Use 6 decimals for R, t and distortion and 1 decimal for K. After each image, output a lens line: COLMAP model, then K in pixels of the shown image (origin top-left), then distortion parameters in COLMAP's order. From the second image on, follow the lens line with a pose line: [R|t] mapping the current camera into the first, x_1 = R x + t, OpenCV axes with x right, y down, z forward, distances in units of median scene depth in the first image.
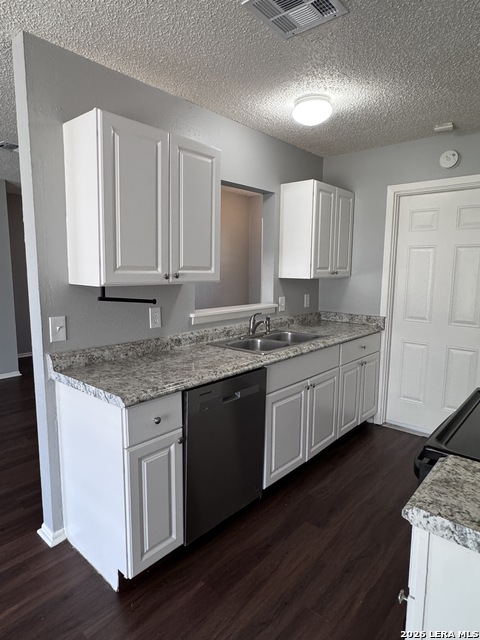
lens RADIAL K [[394.2, 0, 240.0], [0, 394.2, 320.0], [0, 0, 1]] dist [-0.004741, 0.000405]
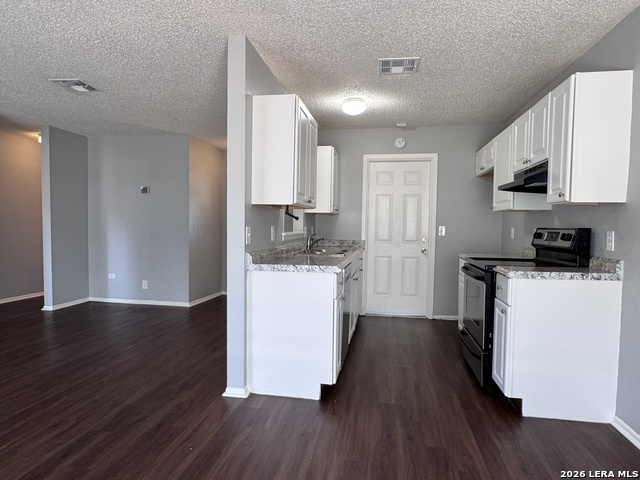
lens RADIAL K [[384.0, 0, 320.0], [0, 384.0, 240.0], [0, 0, 1]] dist [-0.001084, -0.000191]
pose [[0.864667, -0.015654, 0.502102, -0.585194], [0.059147, 0.995735, -0.070813, 0.096115], [-0.498851, 0.090927, 0.861905, -0.195130]]
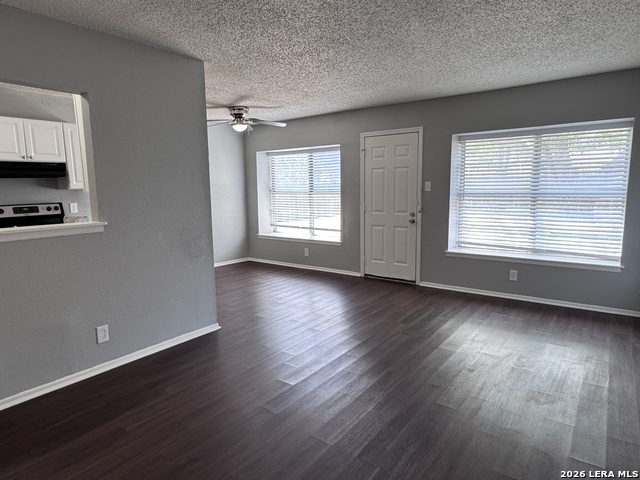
lens RADIAL K [[394.2, 0, 320.0], [0, 394.2, 240.0], [0, 0, 1]] dist [-0.004741, 0.000405]
pose [[-0.997641, 0.016442, -0.066649, -0.575191], [-0.001610, 0.965023, 0.262160, -0.213426], [0.068628, 0.261649, -0.962720, 1.795267]]
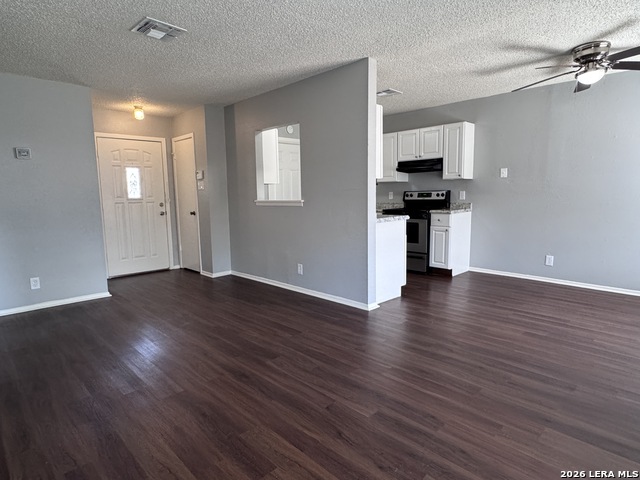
lens RADIAL K [[378.2, 0, 320.0], [0, 378.2, 240.0], [0, 0, 1]] dist [0.001000, -0.000443]
pose [[0.091469, -0.134689, 0.986657, -1.537094], [0.145164, 0.982030, 0.120599, -0.027647], [-0.985170, 0.132196, 0.109377, 0.669001]]
